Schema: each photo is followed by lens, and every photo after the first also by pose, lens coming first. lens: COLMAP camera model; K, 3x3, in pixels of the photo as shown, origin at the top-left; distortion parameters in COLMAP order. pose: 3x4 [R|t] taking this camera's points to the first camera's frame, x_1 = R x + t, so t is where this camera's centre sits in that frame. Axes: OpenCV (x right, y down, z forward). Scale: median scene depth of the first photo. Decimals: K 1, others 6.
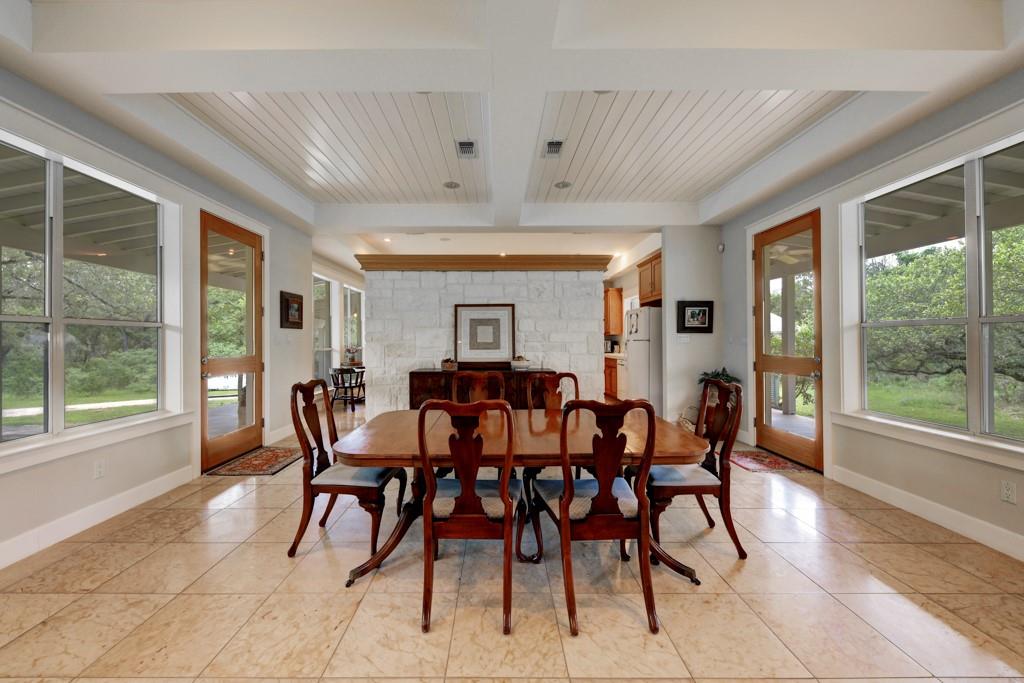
lens RADIAL K [[378.3, 0, 520.2], [0, 378.3, 340.2], [0, 0, 1]] dist [0.000590, -0.000013]
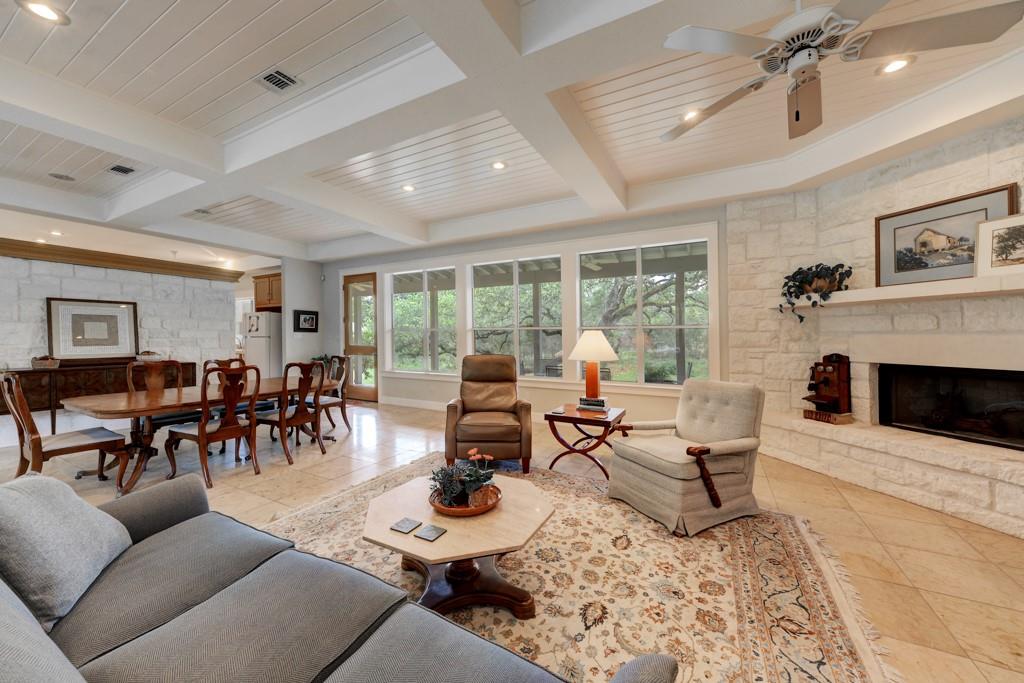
lens RADIAL K [[378.3, 0, 520.2], [0, 378.3, 340.2], [0, 0, 1]] dist [0.000590, -0.000013]
pose [[0.501303, -0.005107, 0.865257, -0.400442], [-0.003115, 0.999965, 0.007707, -0.001172], [-0.865266, -0.006558, 0.501270, -0.473784]]
